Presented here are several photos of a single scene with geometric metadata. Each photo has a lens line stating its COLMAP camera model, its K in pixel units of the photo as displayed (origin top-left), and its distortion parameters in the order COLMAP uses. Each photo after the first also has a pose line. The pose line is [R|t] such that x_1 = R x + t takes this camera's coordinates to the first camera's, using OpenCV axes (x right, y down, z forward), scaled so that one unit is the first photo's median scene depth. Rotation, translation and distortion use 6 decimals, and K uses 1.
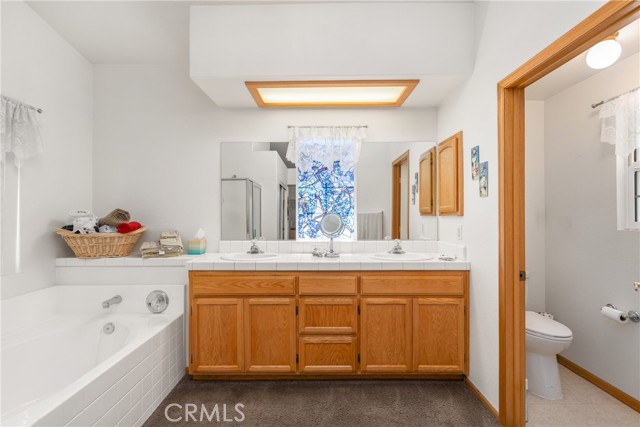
lens RADIAL K [[290.4, 0, 320.0], [0, 290.4, 213.5], [0, 0, 1]] dist [0.000971, 0.000027]
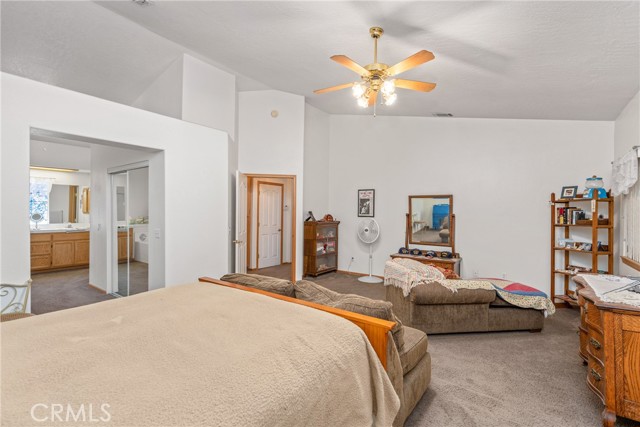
lens RADIAL K [[290.4, 0, 320.0], [0, 290.4, 213.5], [0, 0, 1]] dist [0.000971, 0.000027]
pose [[0.593847, 0.004594, 0.804565, -0.459500], [-0.007311, 0.999973, -0.000313, -0.007284], [-0.804545, -0.005696, 0.593865, -2.159370]]
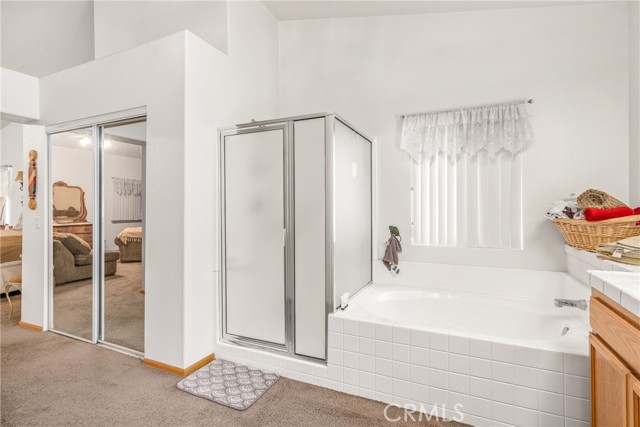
lens RADIAL K [[306.4, 0, 320.0], [0, 306.4, 213.5], [0, 0, 1]] dist [0.000158, 0.000120]
pose [[-0.428803, 0.019482, -0.903188, 0.394455], [0.006834, 0.999809, 0.018322, 0.033012], [0.903372, 0.001684, -0.428854, 0.808580]]
